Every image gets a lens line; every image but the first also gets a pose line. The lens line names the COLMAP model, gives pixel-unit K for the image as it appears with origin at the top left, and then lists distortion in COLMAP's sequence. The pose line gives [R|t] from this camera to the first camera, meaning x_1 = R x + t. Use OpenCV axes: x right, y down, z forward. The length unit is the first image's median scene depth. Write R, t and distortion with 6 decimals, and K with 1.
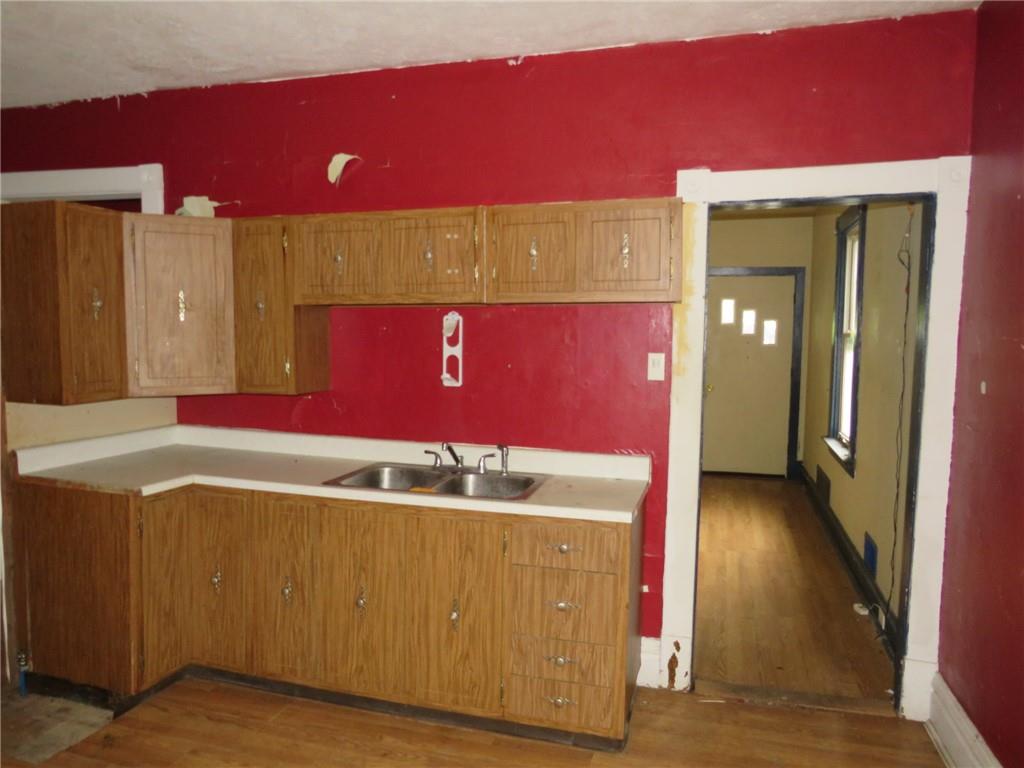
lens RADIAL K [[709.9, 0, 512.0], [0, 709.9, 384.0], [0, 0, 1]] dist [-0.037490, 0.004068]
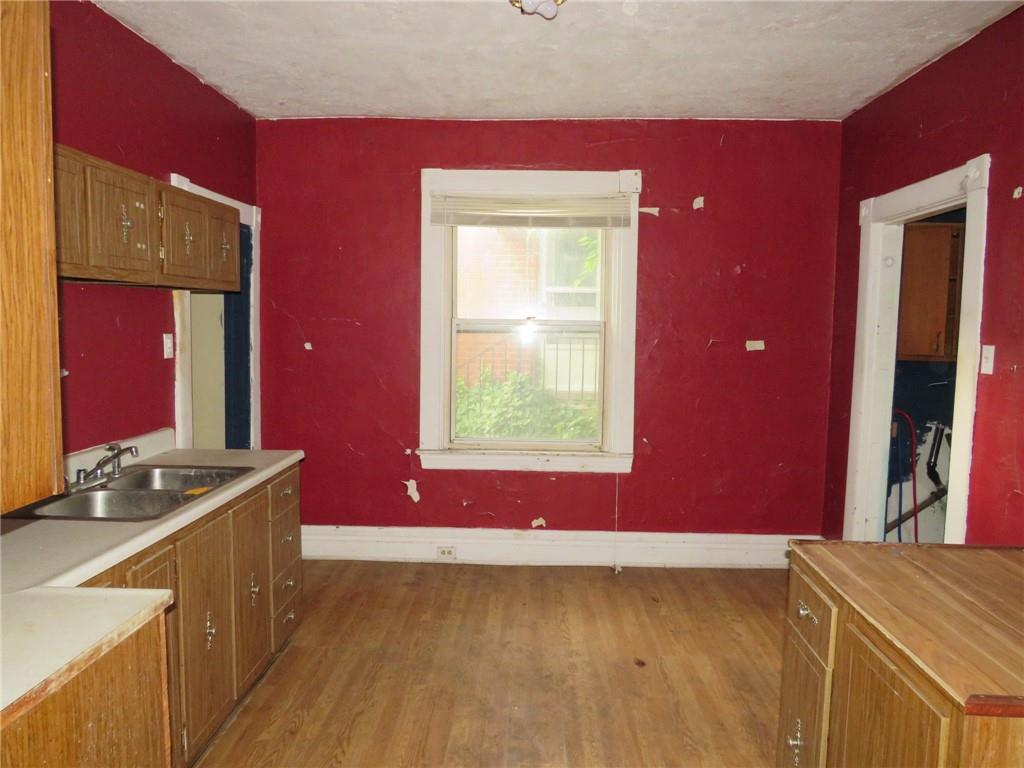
lens RADIAL K [[709.9, 0, 512.0], [0, 709.9, 384.0], [0, 0, 1]] dist [-0.037490, 0.004068]
pose [[-0.249965, -0.094963, 0.963587, -1.048369], [0.052352, 0.992398, 0.111383, -0.063140], [-0.966839, 0.078287, -0.243093, 0.787698]]
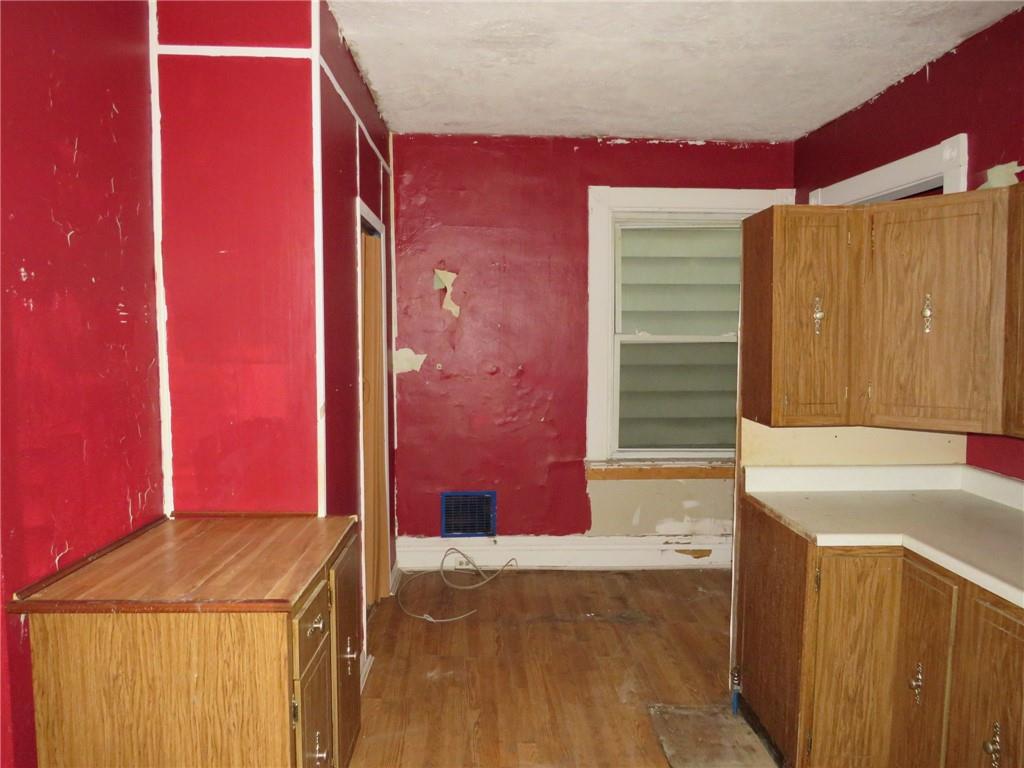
lens RADIAL K [[735.5, 0, 512.0], [0, 735.5, 384.0], [0, 0, 1]] dist [-0.056486, 0.048179]
pose [[0.316991, 0.050037, -0.947108, 0.151549], [-0.063976, 0.997461, 0.031285, -0.032082], [0.946268, 0.050675, 0.319387, 0.343893]]
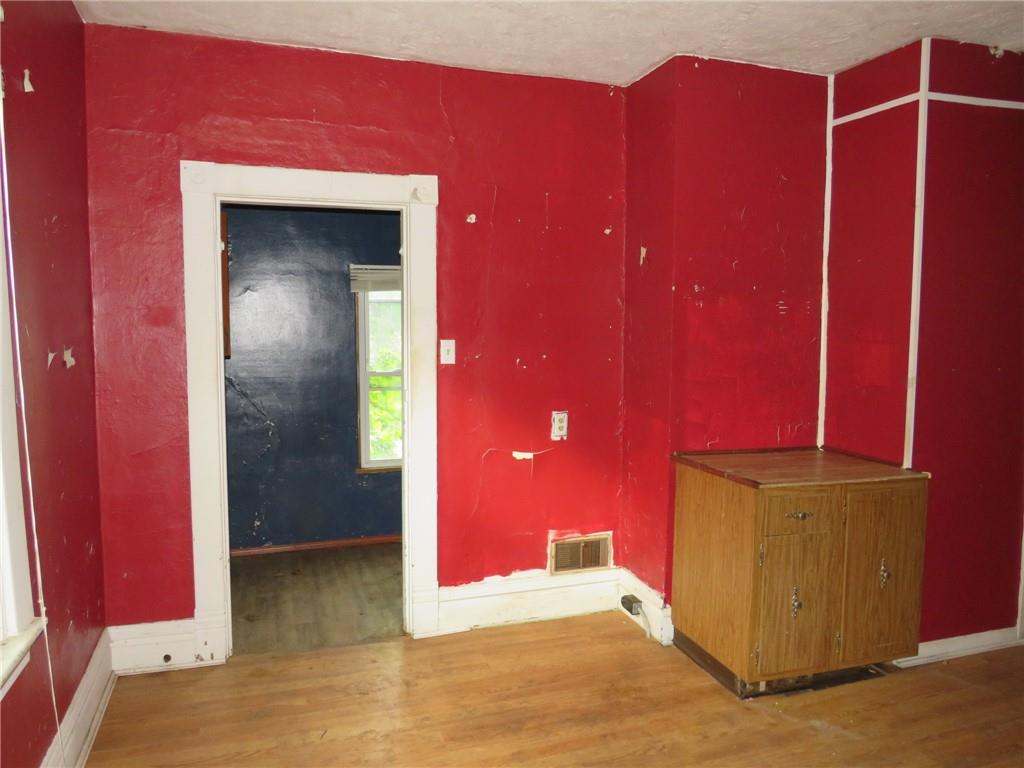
lens RADIAL K [[746.2, 0, 512.0], [0, 746.2, 384.0], [0, 0, 1]] dist [-0.005476, -0.010080]
pose [[-0.822544, 0.025360, -0.568135, 0.371452], [-0.056013, 0.990535, 0.125310, -0.060753], [0.565936, 0.134896, -0.813339, 0.982372]]
